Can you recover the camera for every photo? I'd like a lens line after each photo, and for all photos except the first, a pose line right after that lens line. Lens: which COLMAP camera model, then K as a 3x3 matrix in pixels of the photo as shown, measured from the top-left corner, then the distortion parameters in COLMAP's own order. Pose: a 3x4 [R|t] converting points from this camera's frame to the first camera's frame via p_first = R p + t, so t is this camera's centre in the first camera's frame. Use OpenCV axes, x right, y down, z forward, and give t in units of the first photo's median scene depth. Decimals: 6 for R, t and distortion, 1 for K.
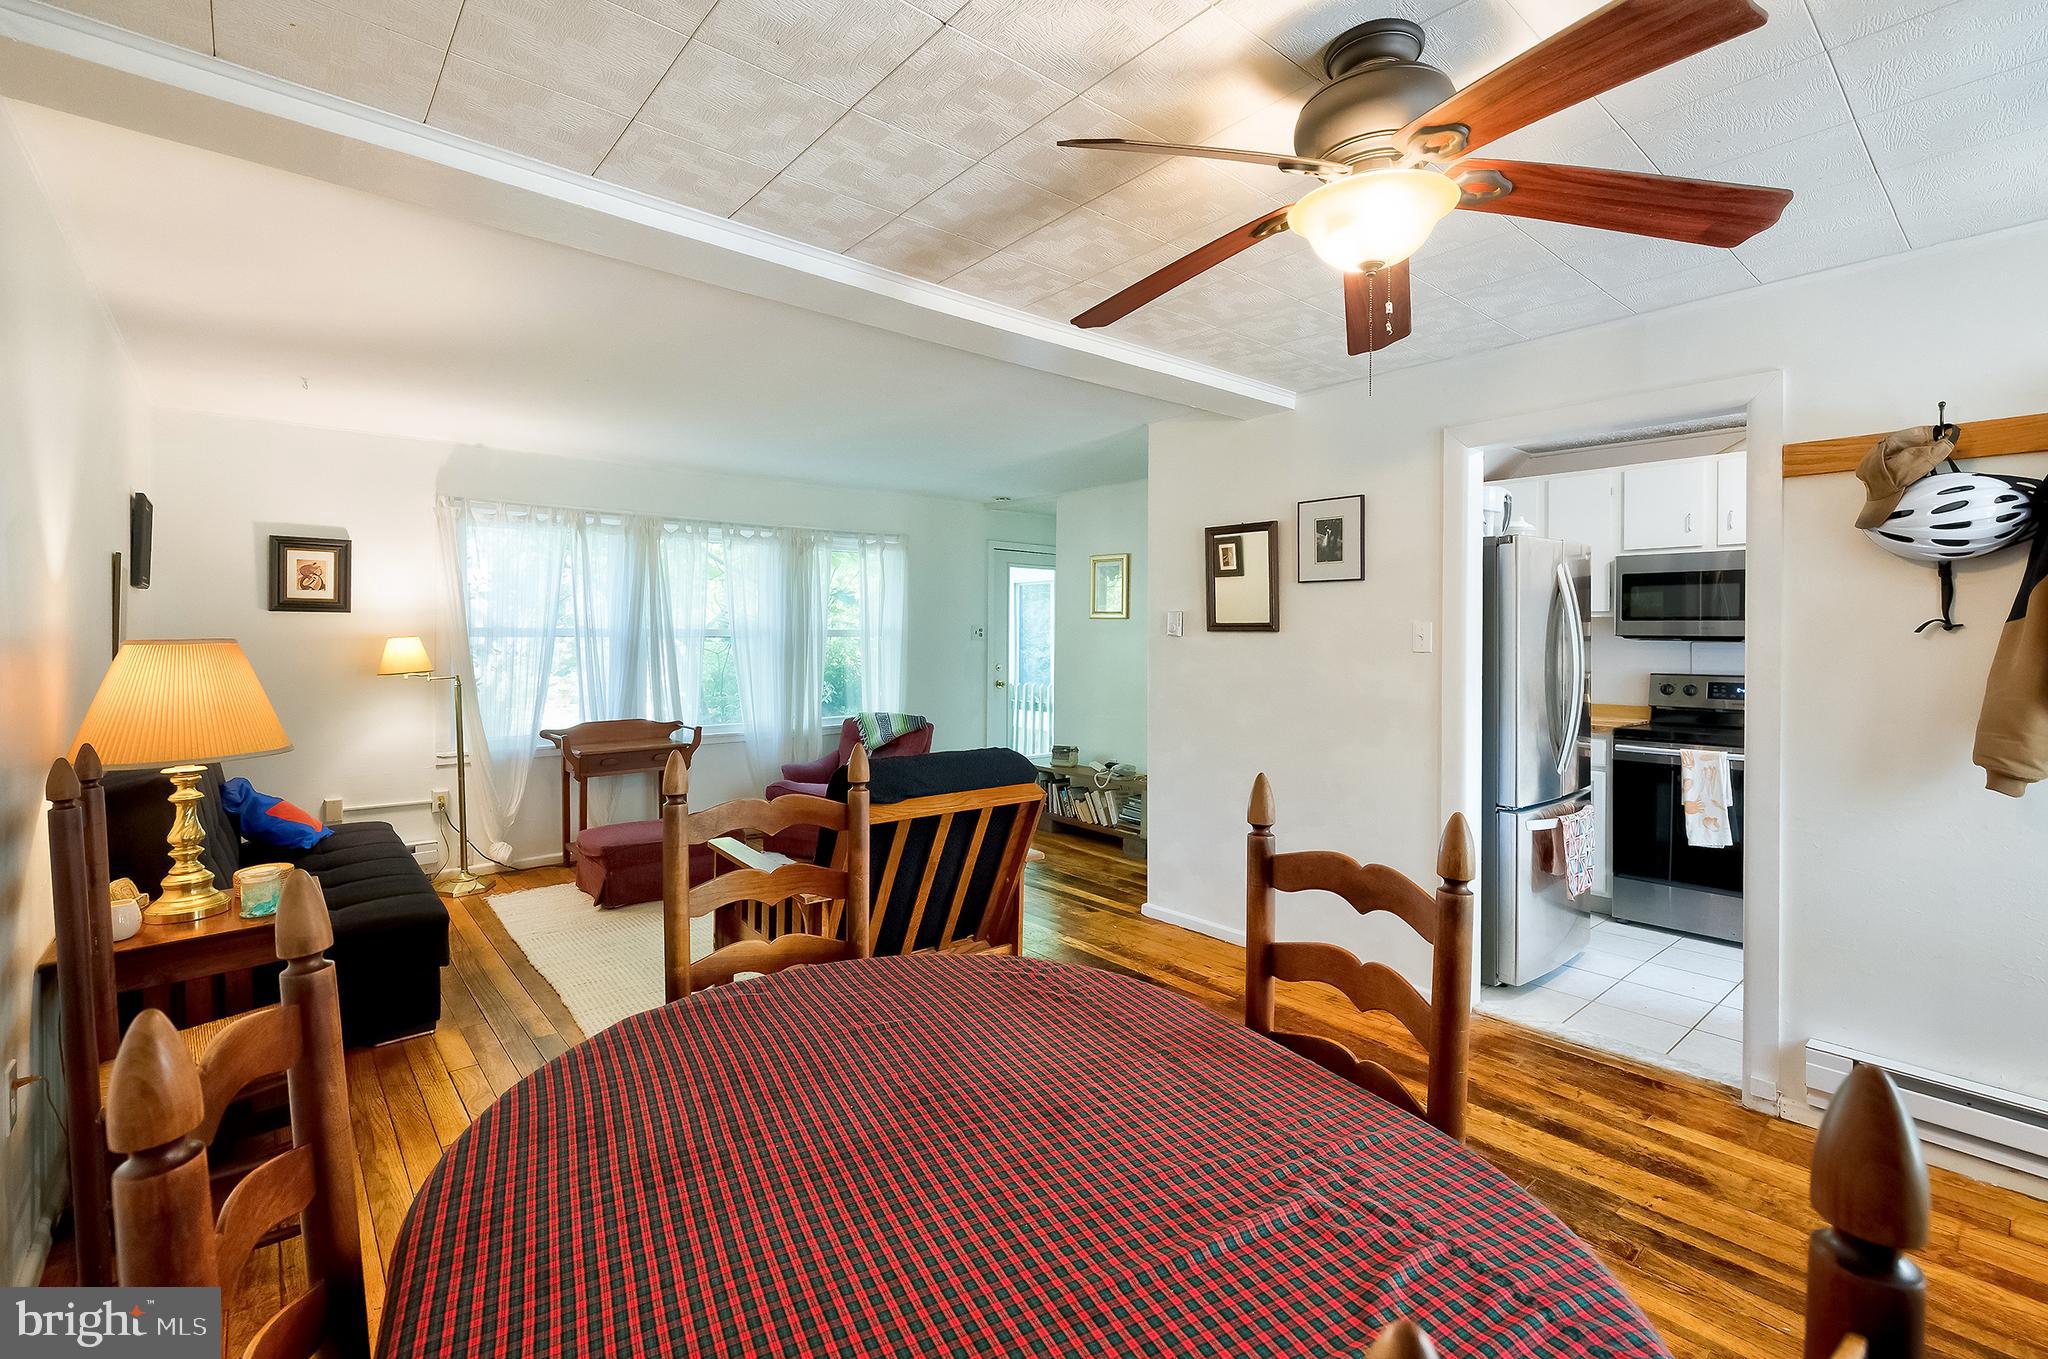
lens RADIAL K [[874.7, 0, 1008.8], [0, 874.7, 649.4], [0, 0, 1]] dist [0.003046, 0.000010]
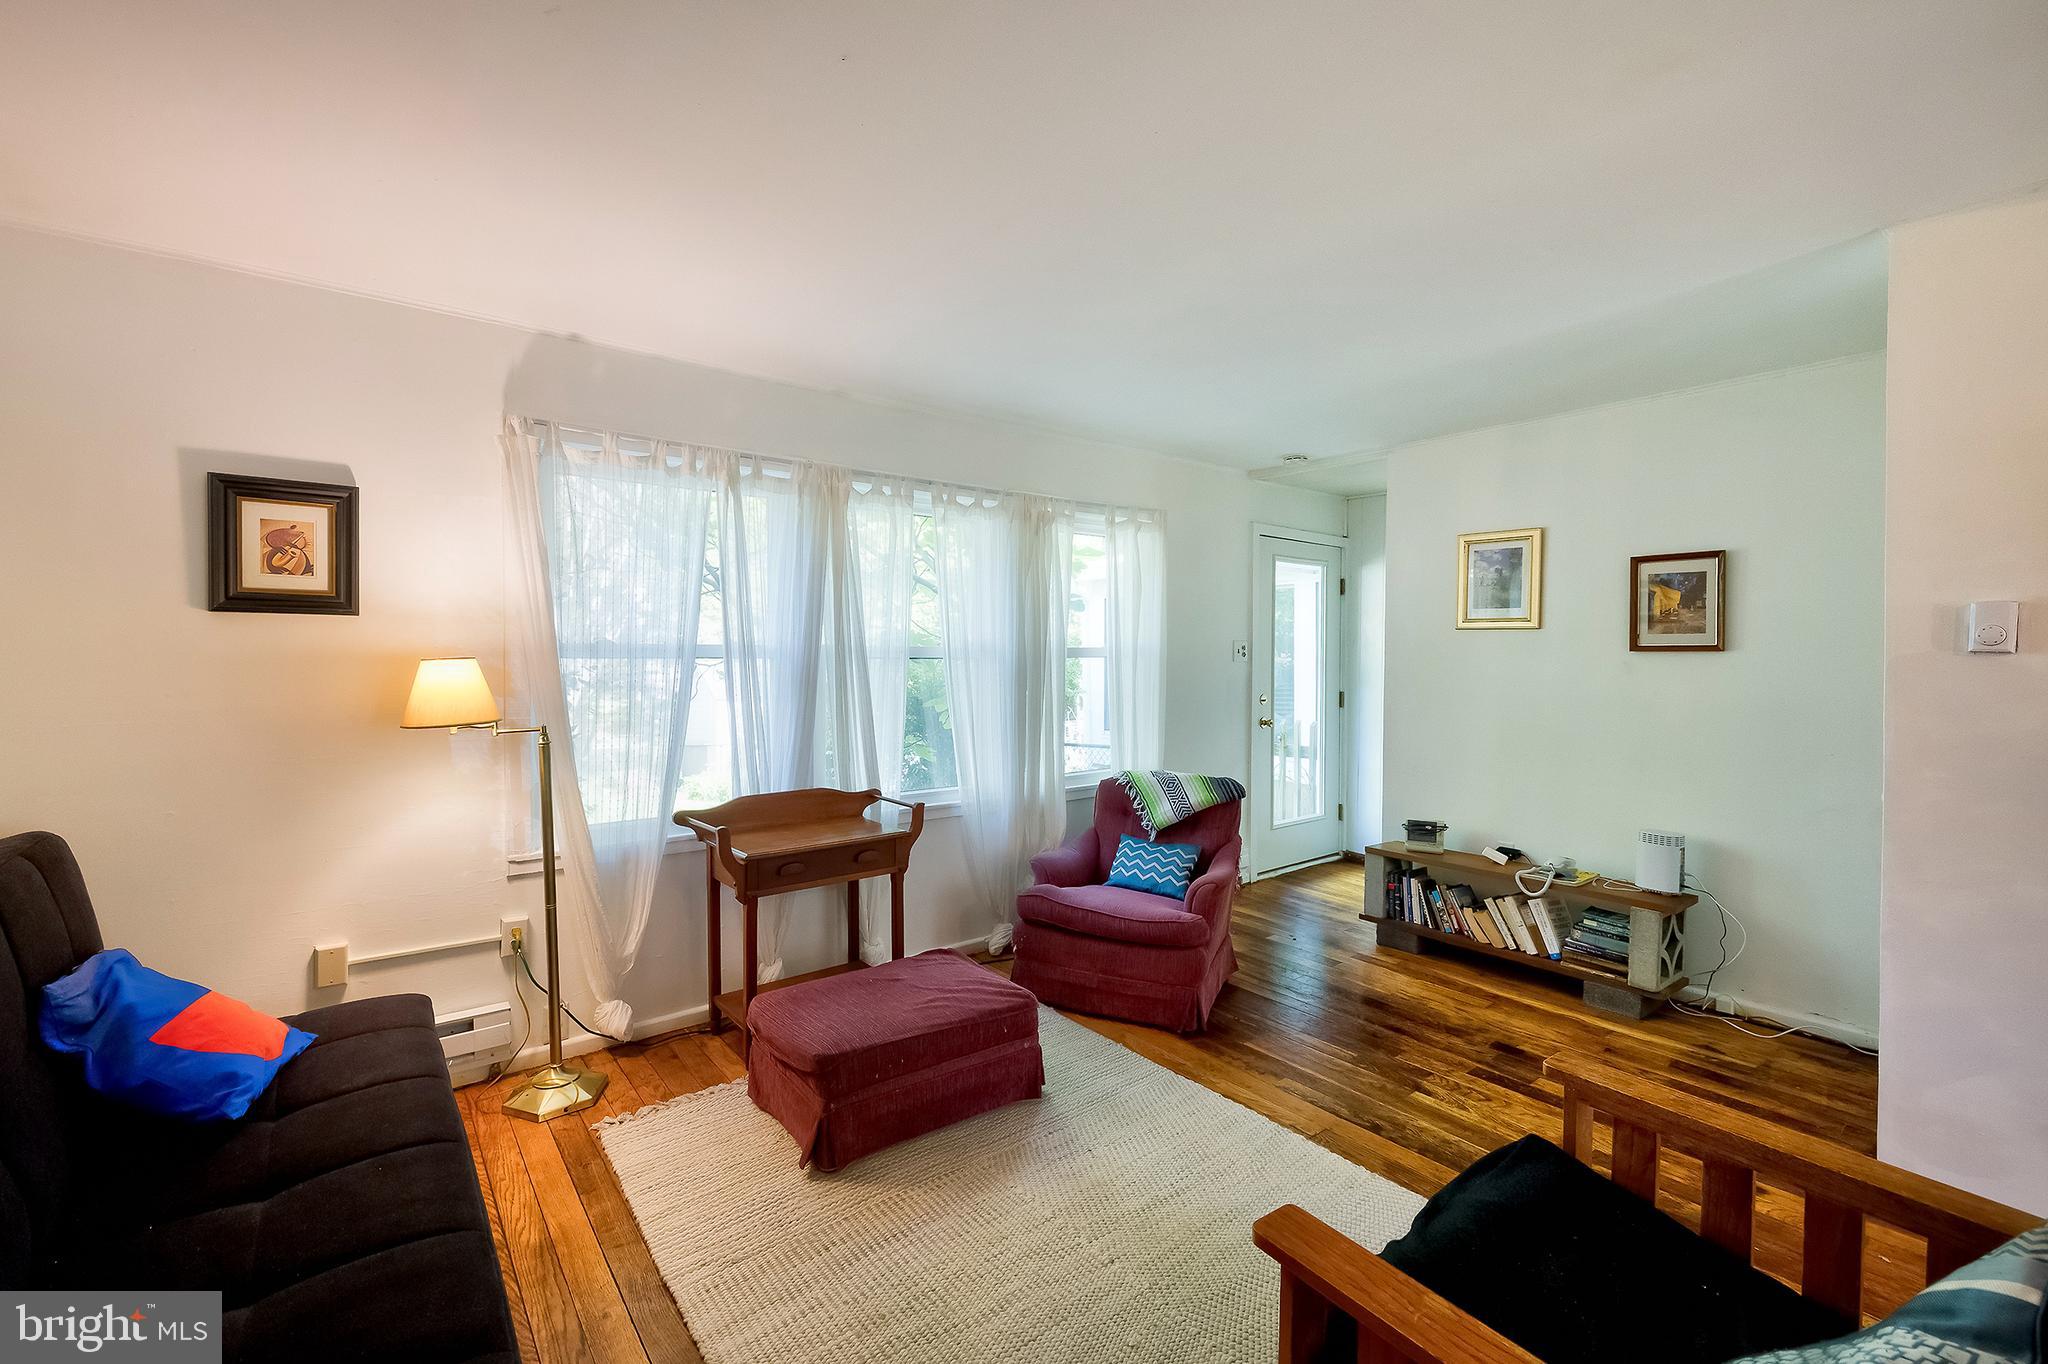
lens RADIAL K [[874.7, 0, 1024.2], [0, 874.7, 680.0], [0, 0, 1]] dist [0.003046, 0.000010]
pose [[0.998948, -0.001136, -0.045834, -0.268801], [0.001625, 0.999942, 0.010639, -0.005295], [0.045819, -0.010702, 0.998892, 0.412250]]
